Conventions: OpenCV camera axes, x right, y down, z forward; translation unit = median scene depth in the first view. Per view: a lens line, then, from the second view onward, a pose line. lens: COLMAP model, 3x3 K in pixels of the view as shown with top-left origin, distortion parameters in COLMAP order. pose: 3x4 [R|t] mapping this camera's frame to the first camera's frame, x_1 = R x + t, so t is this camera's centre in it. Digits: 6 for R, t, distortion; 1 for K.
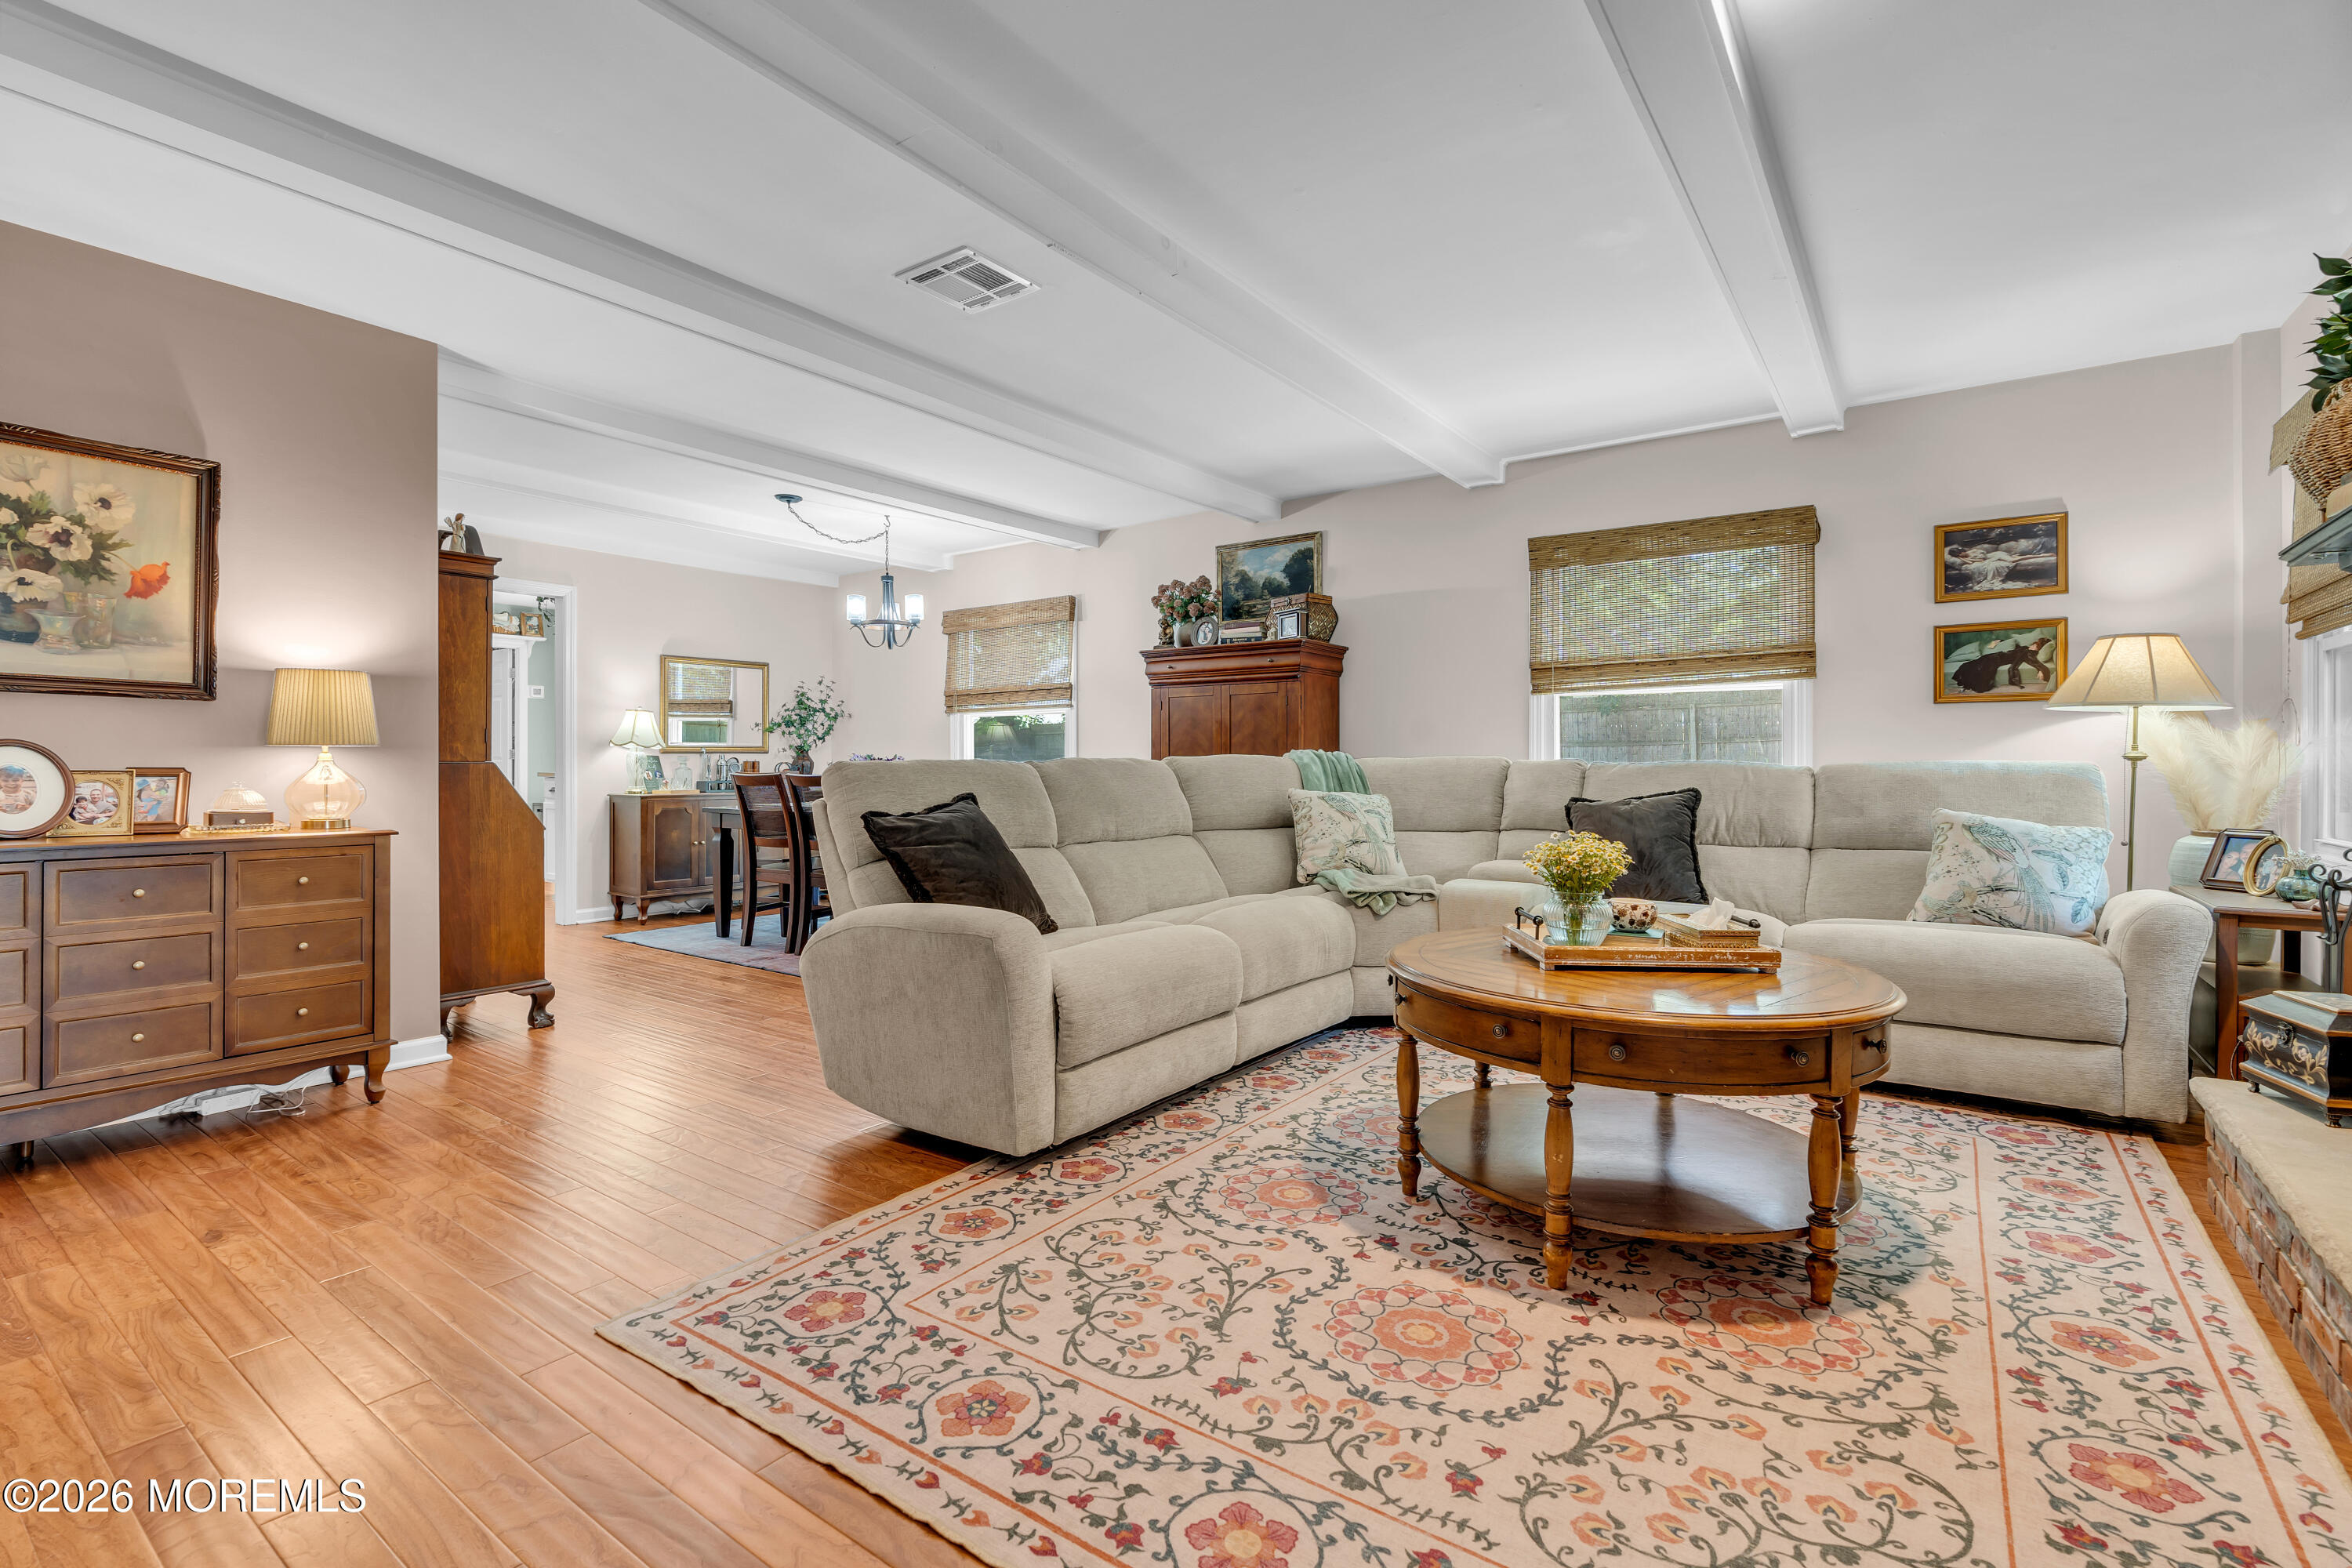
lens RADIAL K [[1064.1, 0, 1163.6], [0, 1064.1, 764.1], [0, 0, 1]] dist [-0.012194, 0.003912]
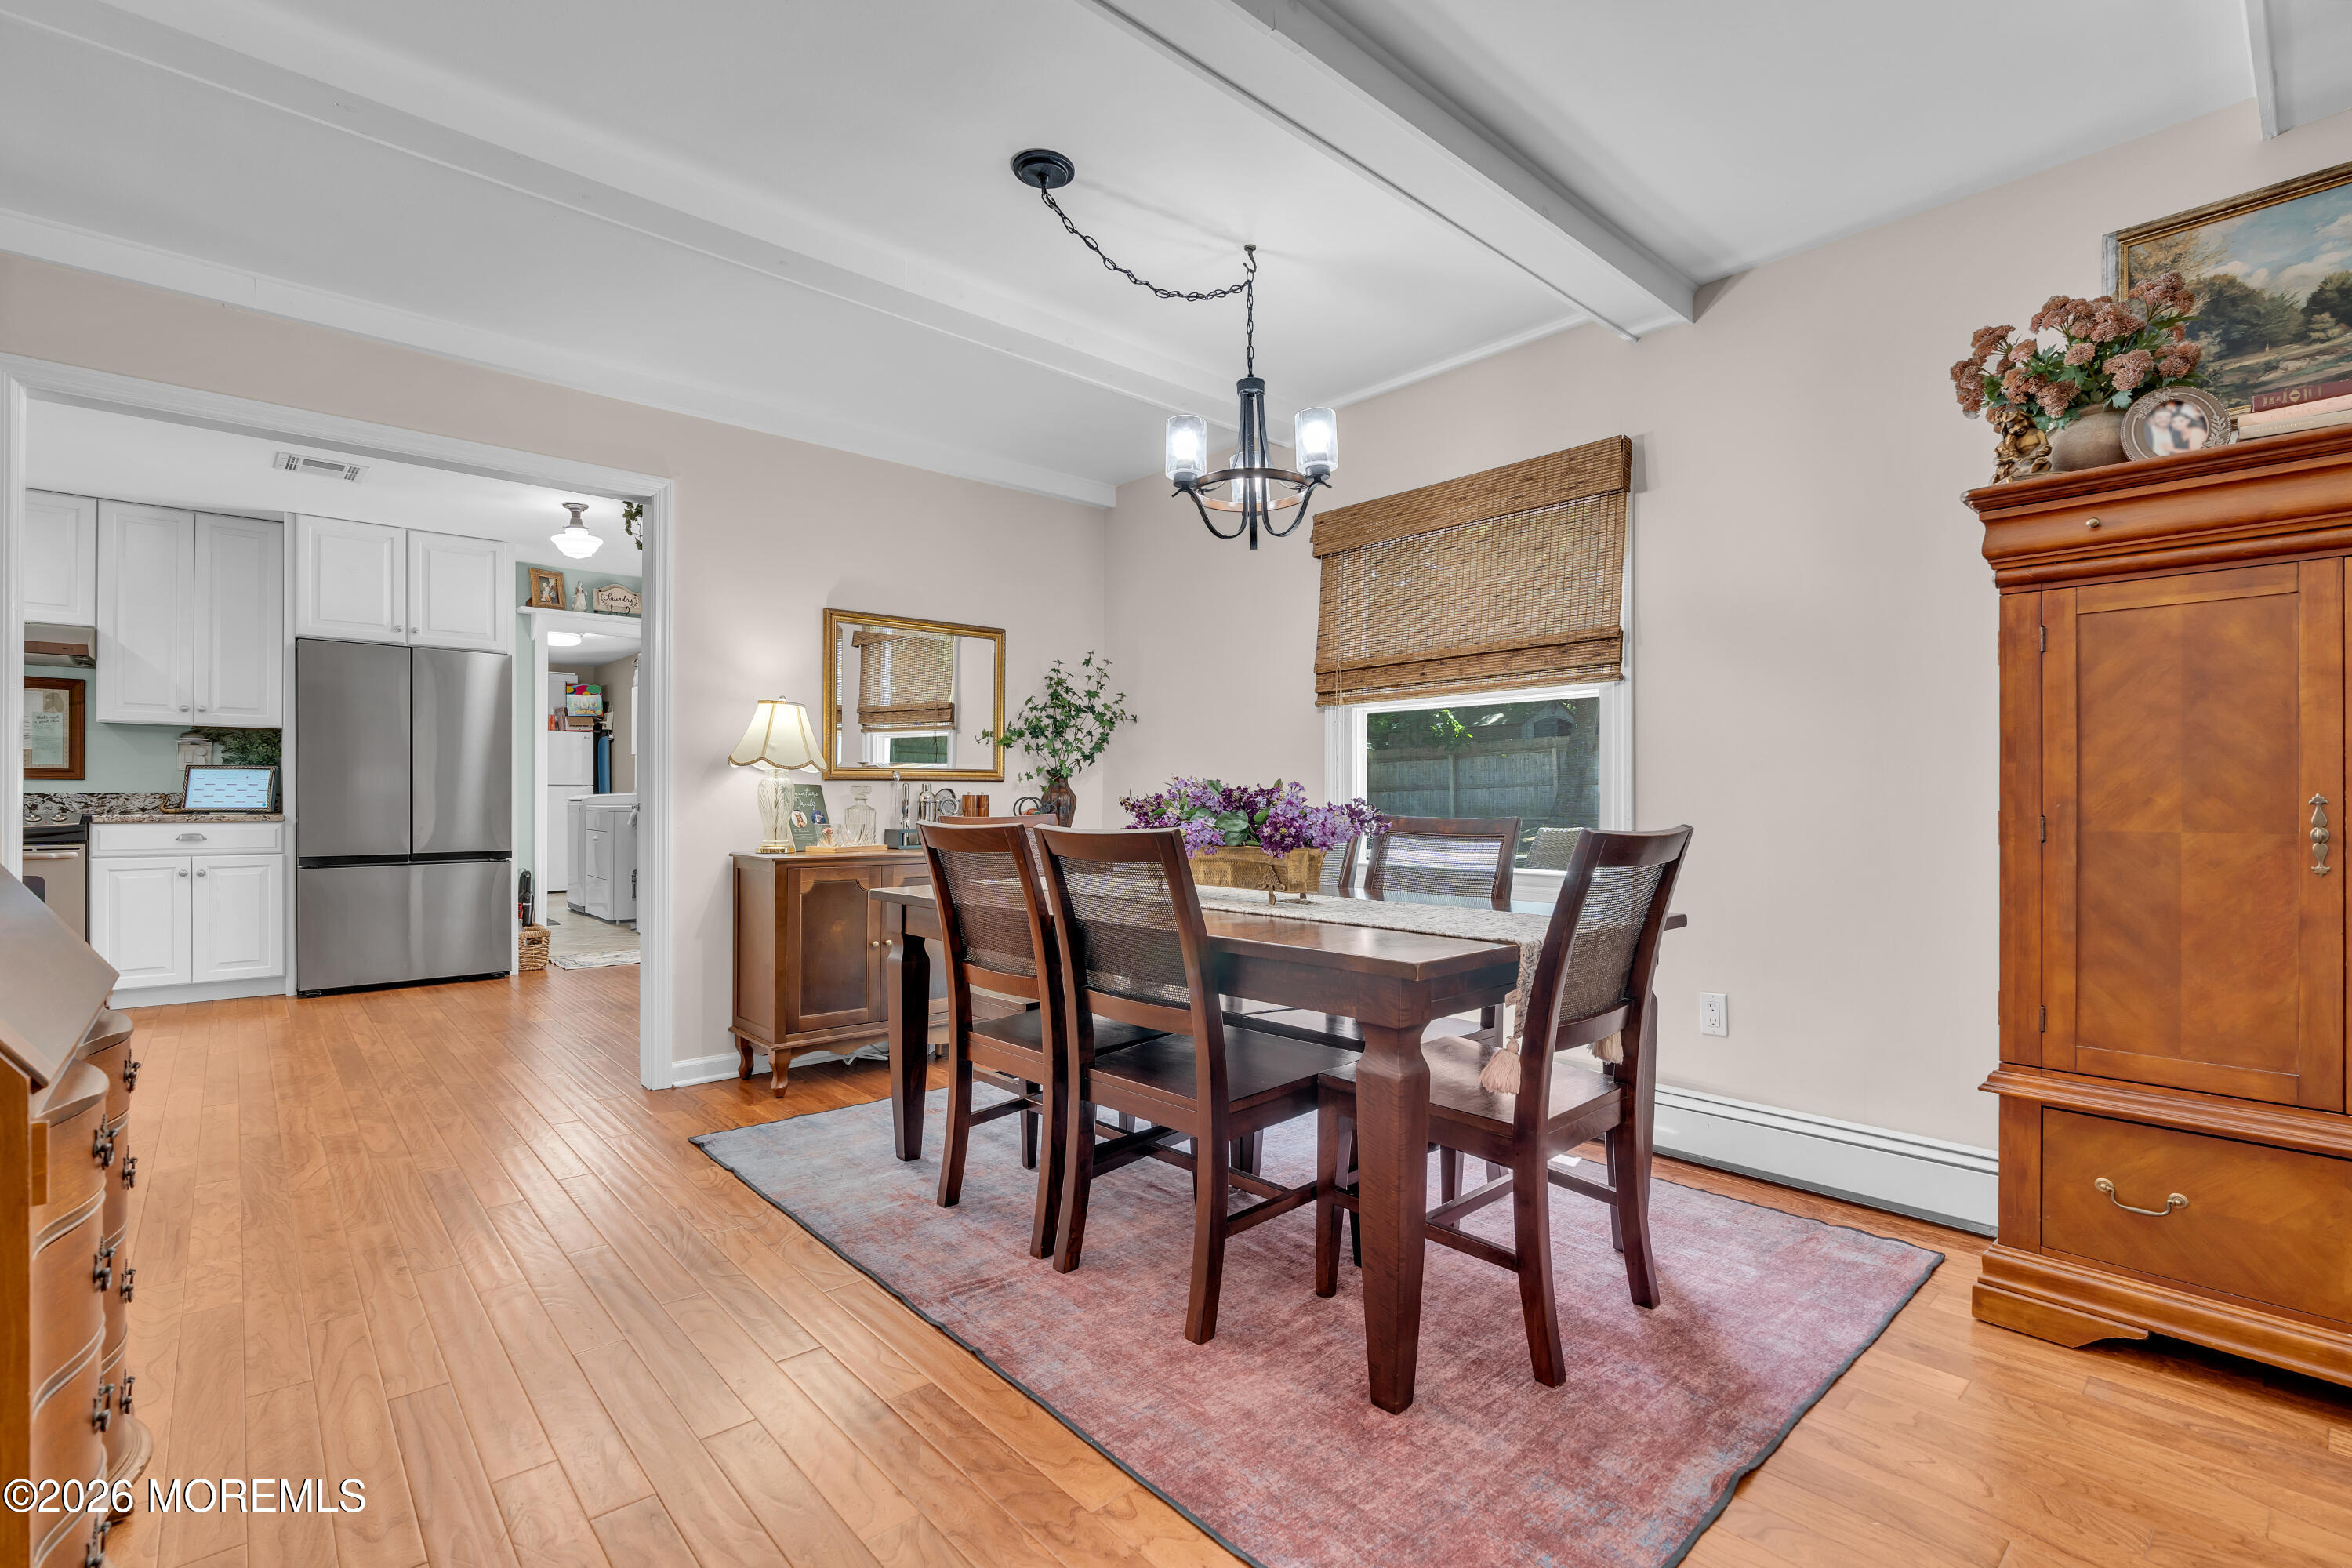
lens RADIAL K [[1064.1, 0, 1154.0], [0, 1064.1, 796.1], [0, 0, 1]] dist [-0.012194, 0.003912]
pose [[0.975007, 0.002603, -0.222159, -0.297738], [-0.003483, 0.999988, -0.003570, -0.000549], [0.222147, 0.004255, 0.975004, 0.826963]]
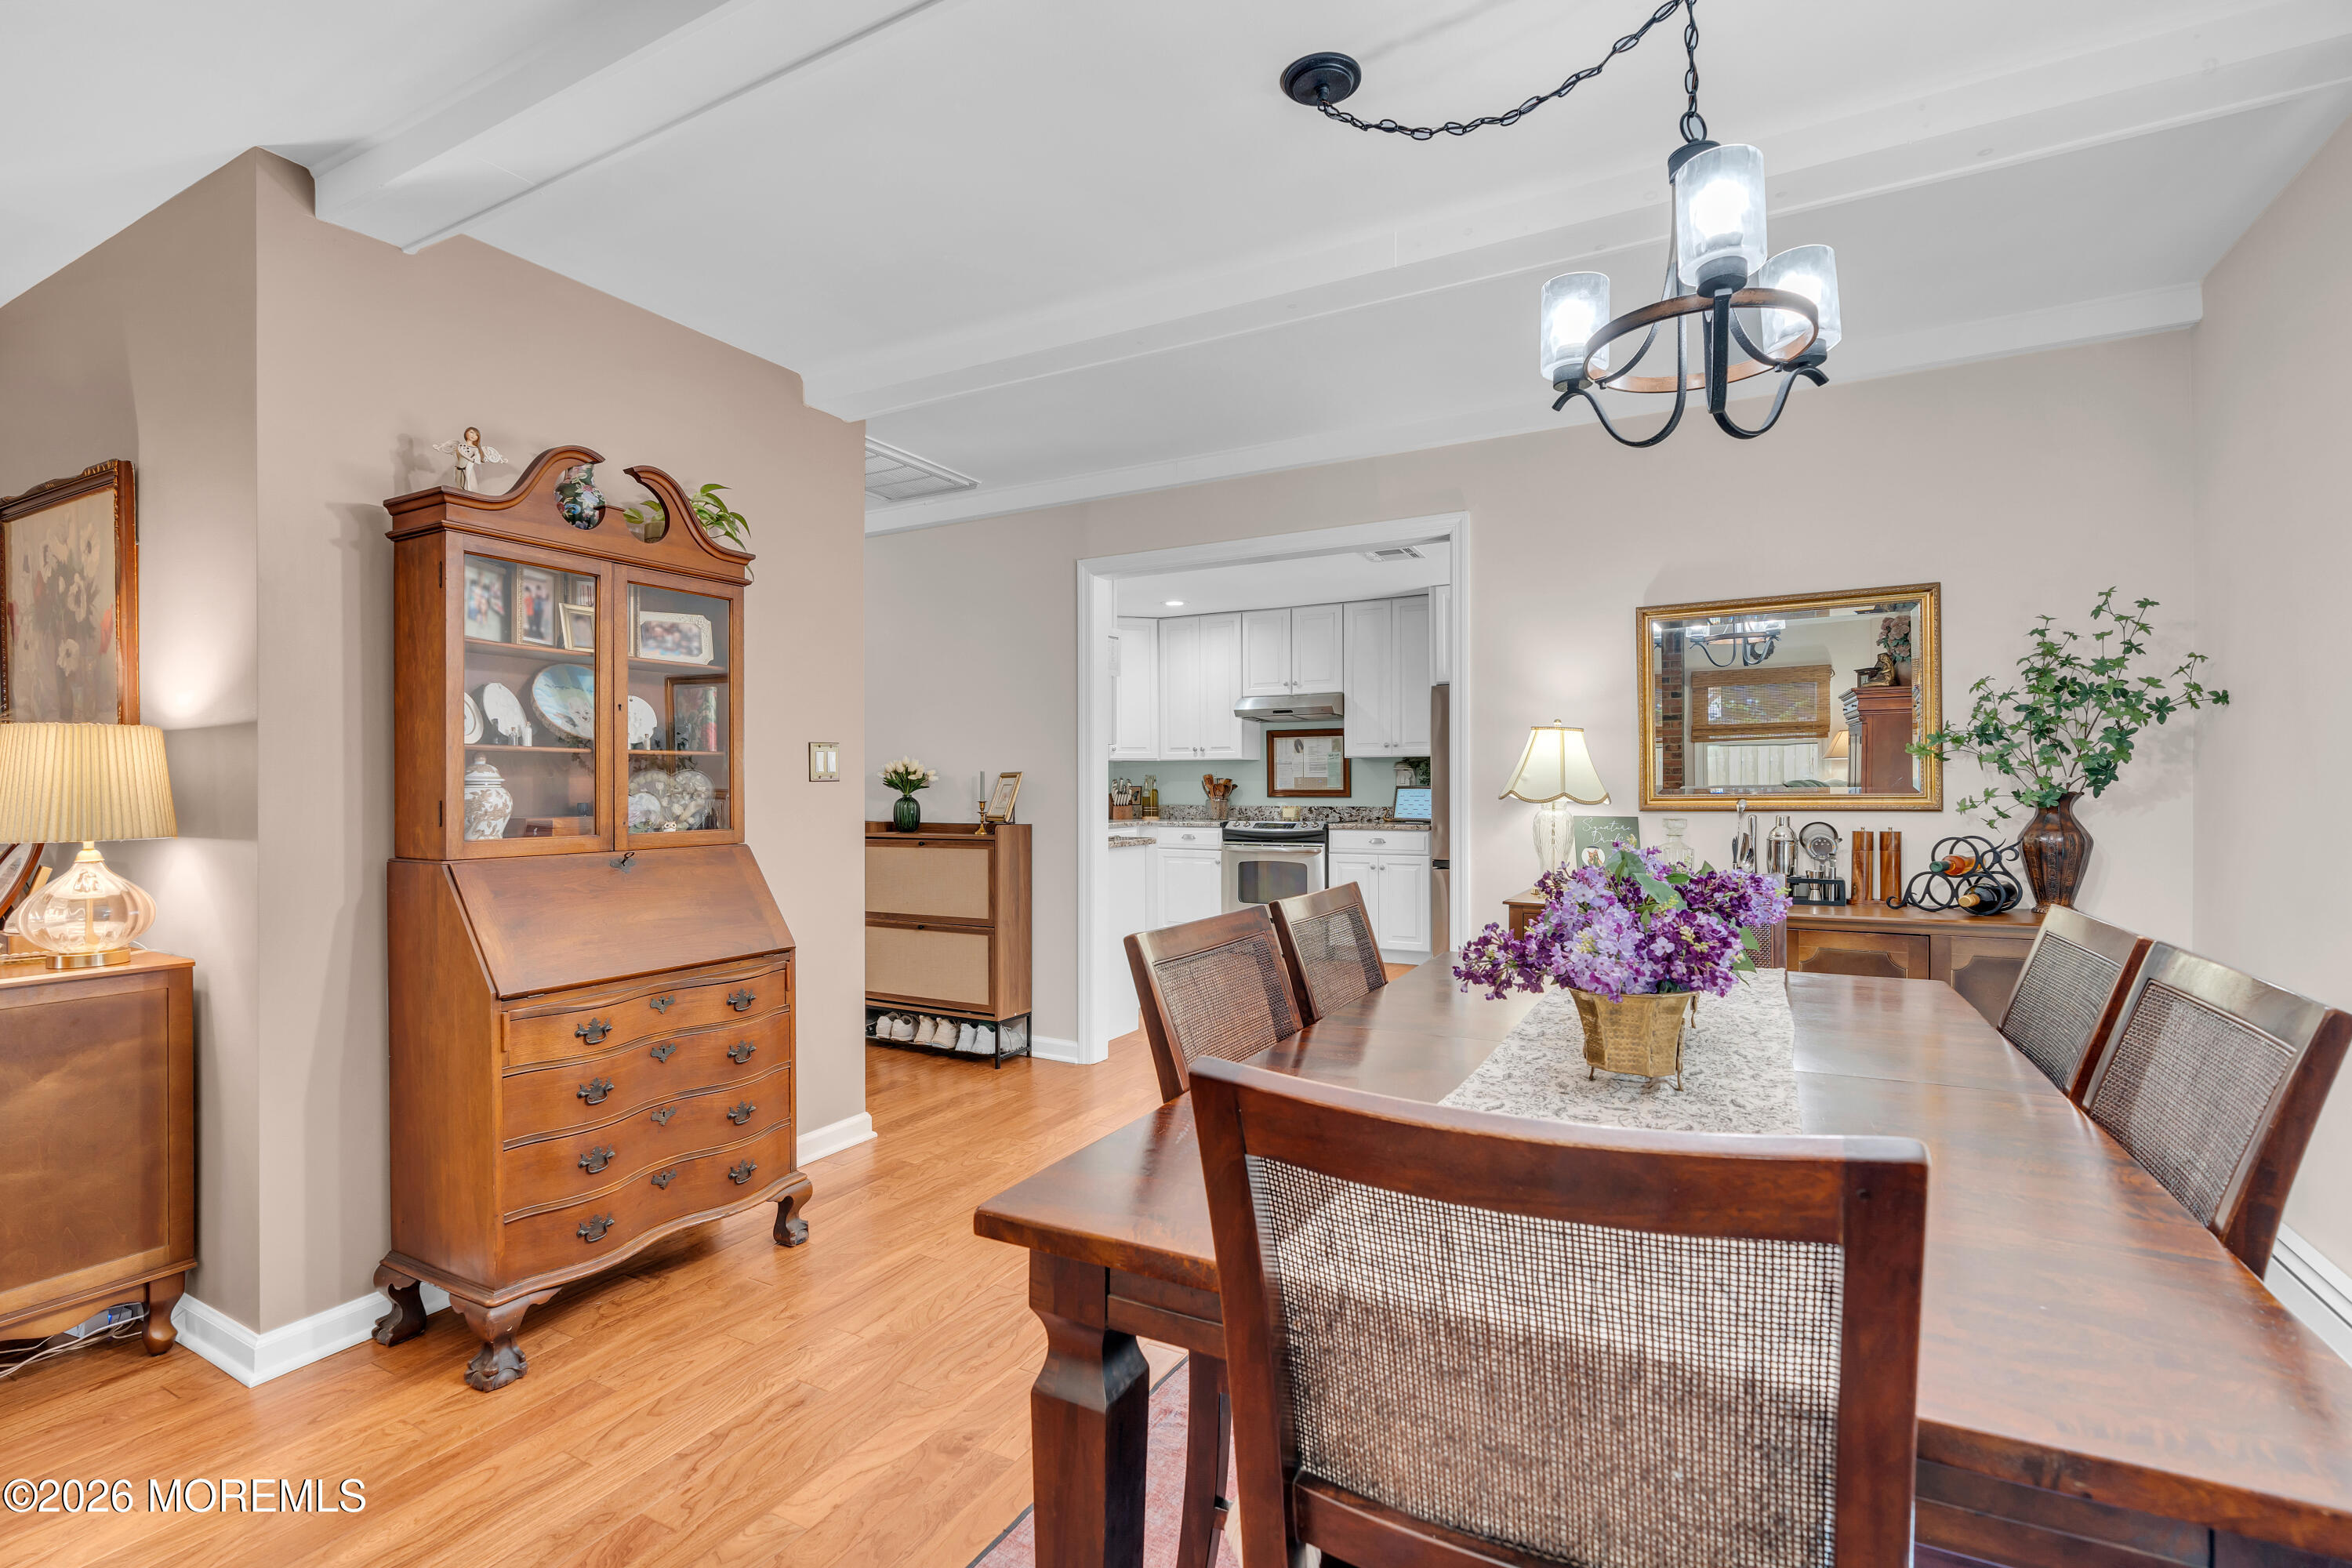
lens RADIAL K [[1064.1, 0, 1184.1], [0, 1064.1, 787.5], [0, 0, 1]] dist [-0.012194, 0.003912]
pose [[0.132244, -0.002016, -0.991215, -0.034290], [0.001772, 0.999997, -0.001797, -0.035497], [0.991216, -0.001518, 0.132247, 1.258131]]
